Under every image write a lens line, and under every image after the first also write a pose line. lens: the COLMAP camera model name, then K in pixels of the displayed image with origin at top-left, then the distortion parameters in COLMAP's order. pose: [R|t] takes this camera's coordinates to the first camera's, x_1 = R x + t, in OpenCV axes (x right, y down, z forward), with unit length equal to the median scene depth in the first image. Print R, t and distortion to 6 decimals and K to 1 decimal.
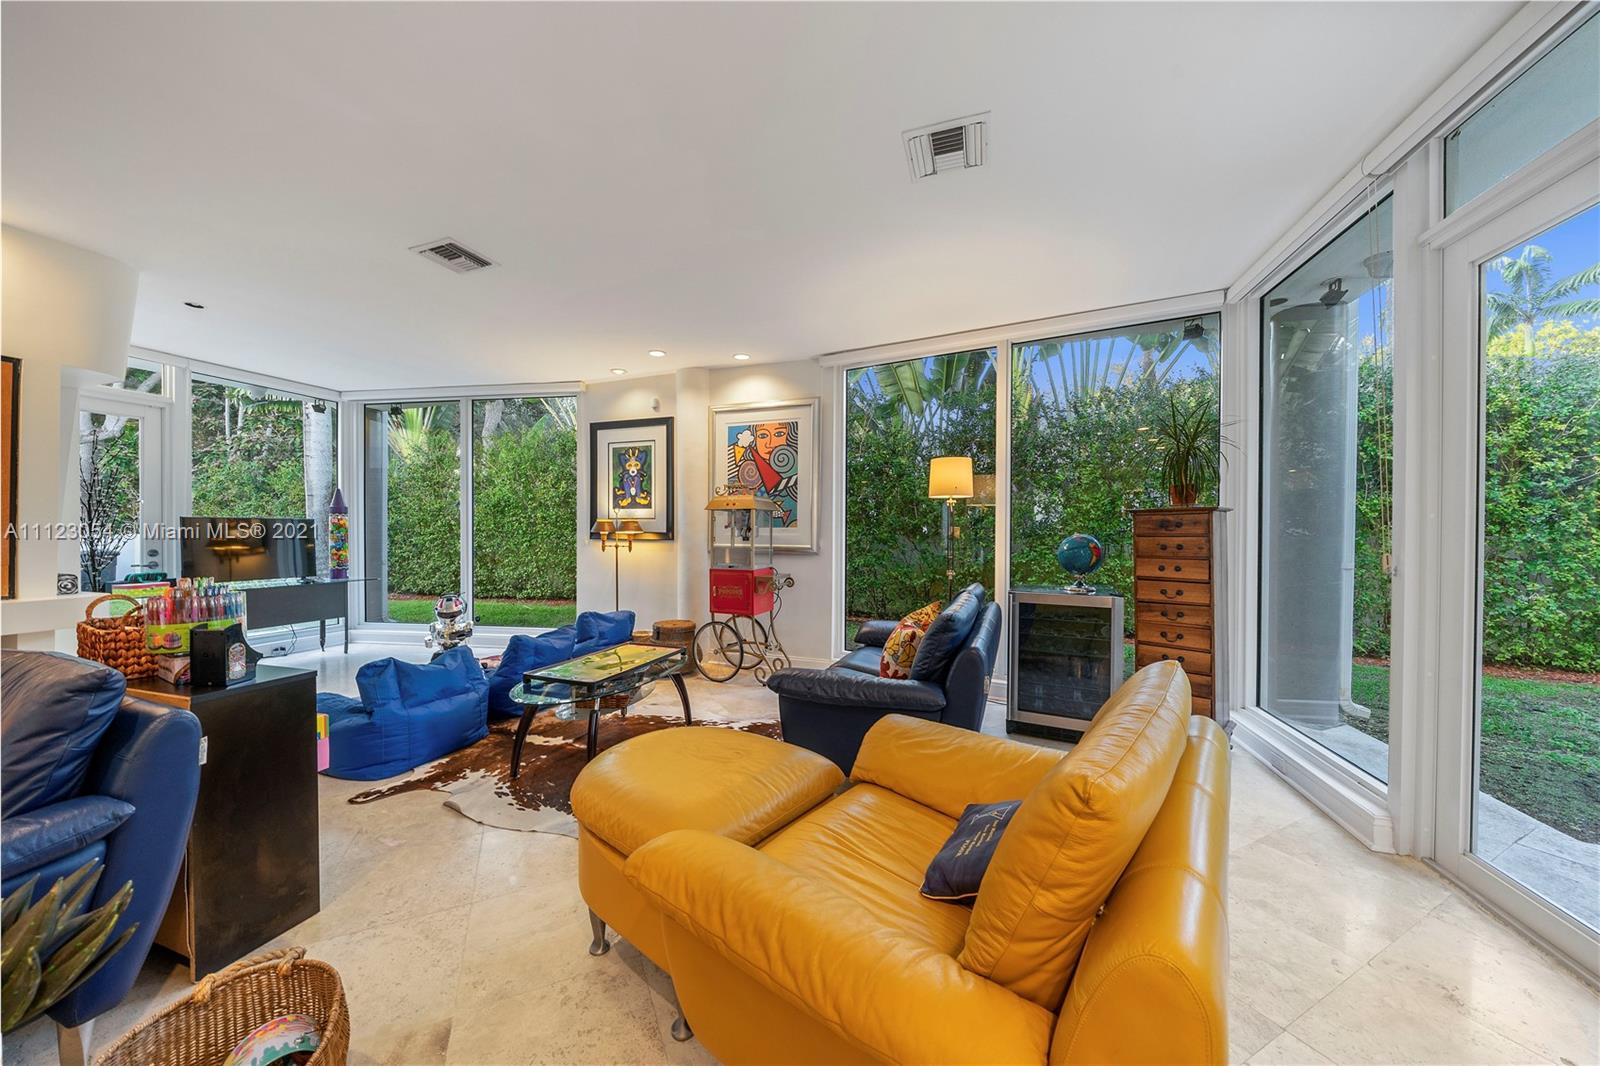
lens RADIAL K [[560.1, 0, 782.9], [0, 560.1, 531.9], [0, 0, 1]] dist [-0.000792, 0.000239]
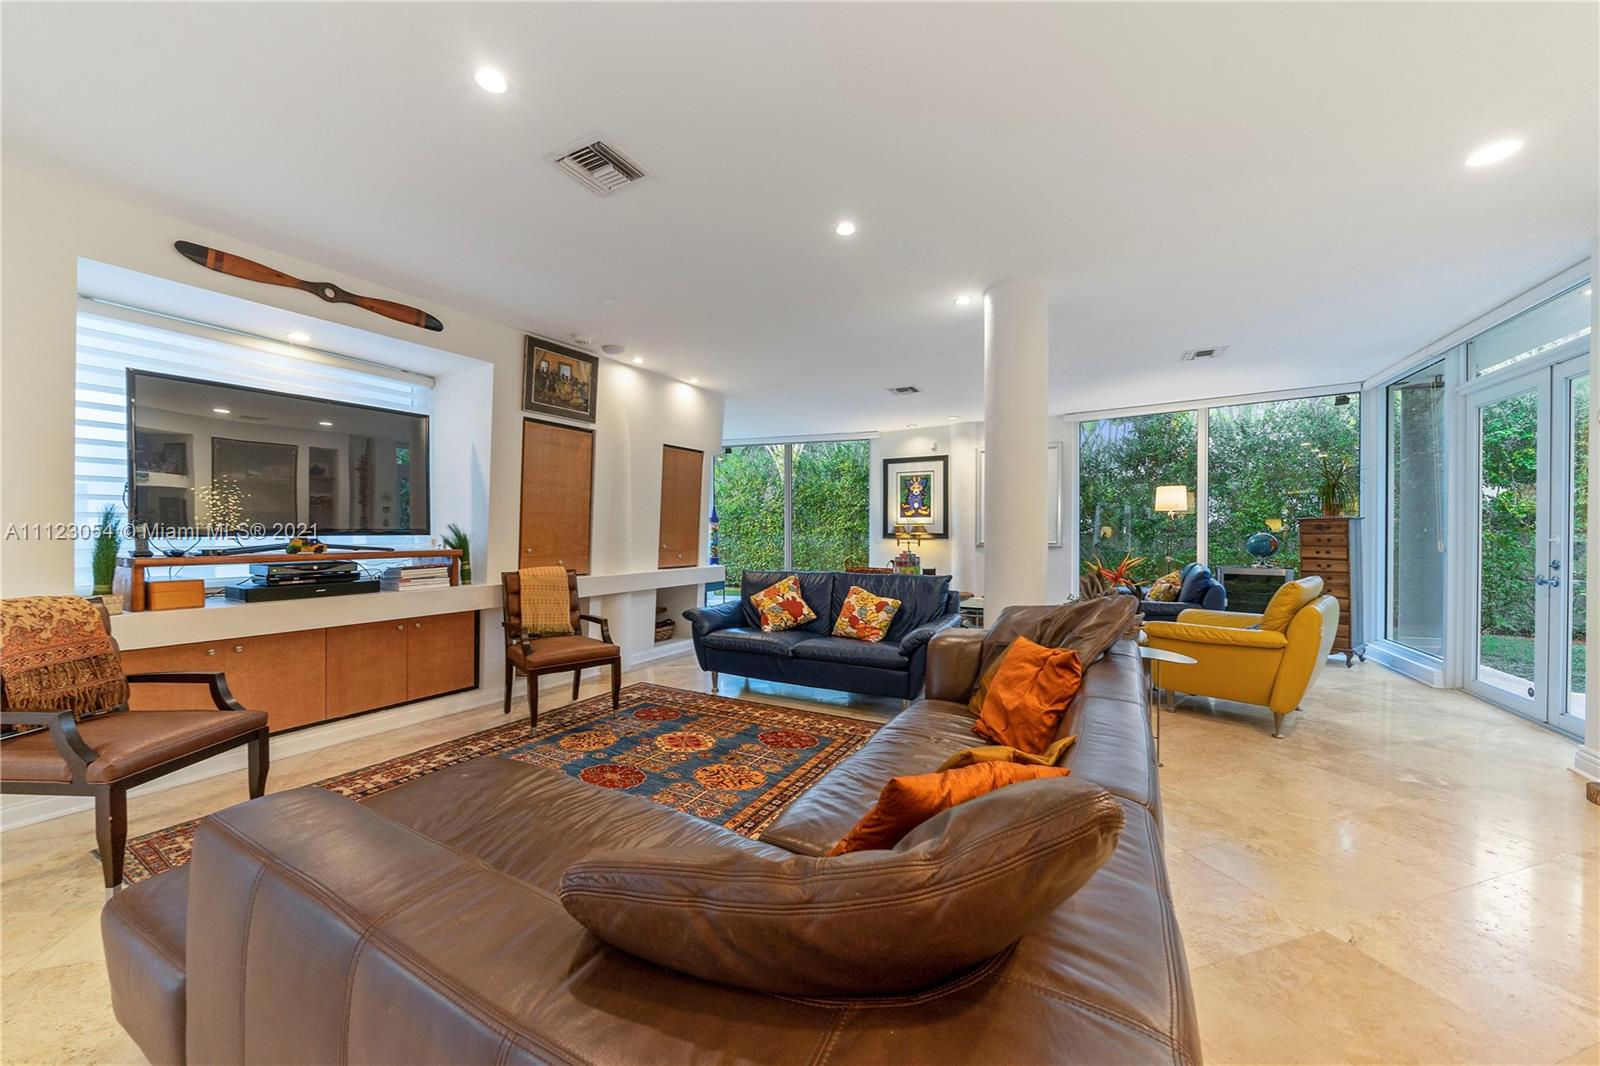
lens RADIAL K [[560.1, 0, 811.5], [0, 560.1, 534.5], [0, 0, 1]] dist [-0.000792, 0.000239]
pose [[0.988583, -0.004670, -0.150607, -0.326911], [0.005136, 0.999983, 0.002708, -0.001783], [0.150592, -0.003450, 0.988590, -0.507159]]
